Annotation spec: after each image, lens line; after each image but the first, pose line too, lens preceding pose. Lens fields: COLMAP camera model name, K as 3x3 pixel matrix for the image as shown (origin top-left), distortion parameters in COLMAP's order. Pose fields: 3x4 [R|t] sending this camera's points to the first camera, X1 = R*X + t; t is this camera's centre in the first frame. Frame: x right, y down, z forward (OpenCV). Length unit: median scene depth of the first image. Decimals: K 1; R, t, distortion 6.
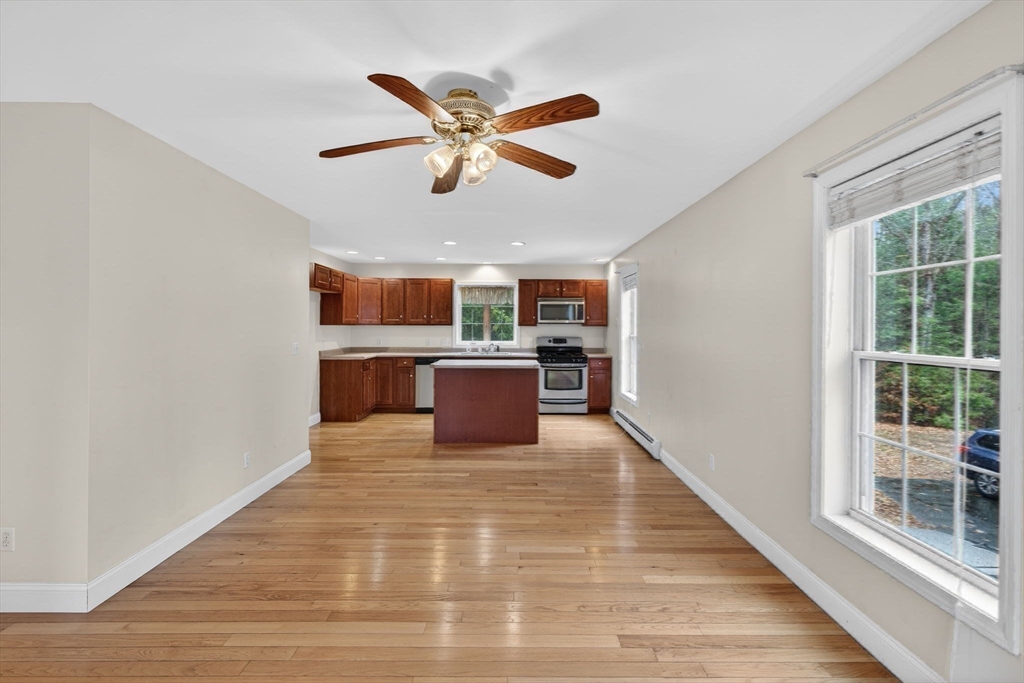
lens RADIAL K [[461.8, 0, 515.3], [0, 461.8, 328.9], [0, 0, 1]] dist [0.000049, 0.000159]
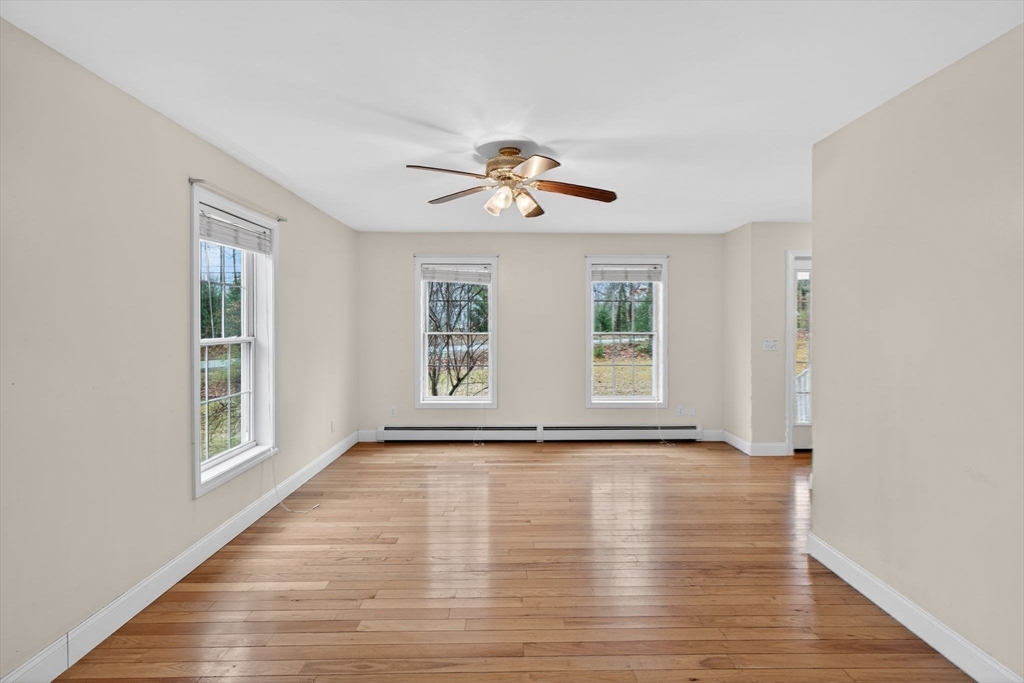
lens RADIAL K [[461.8, 0, 515.3], [0, 461.8, 328.9], [0, 0, 1]] dist [0.000049, 0.000159]
pose [[-0.999921, -0.006422, -0.010848, -0.112811], [-0.006564, 0.999893, 0.013094, -0.007563], [0.010762, 0.013164, -0.999855, 2.197184]]
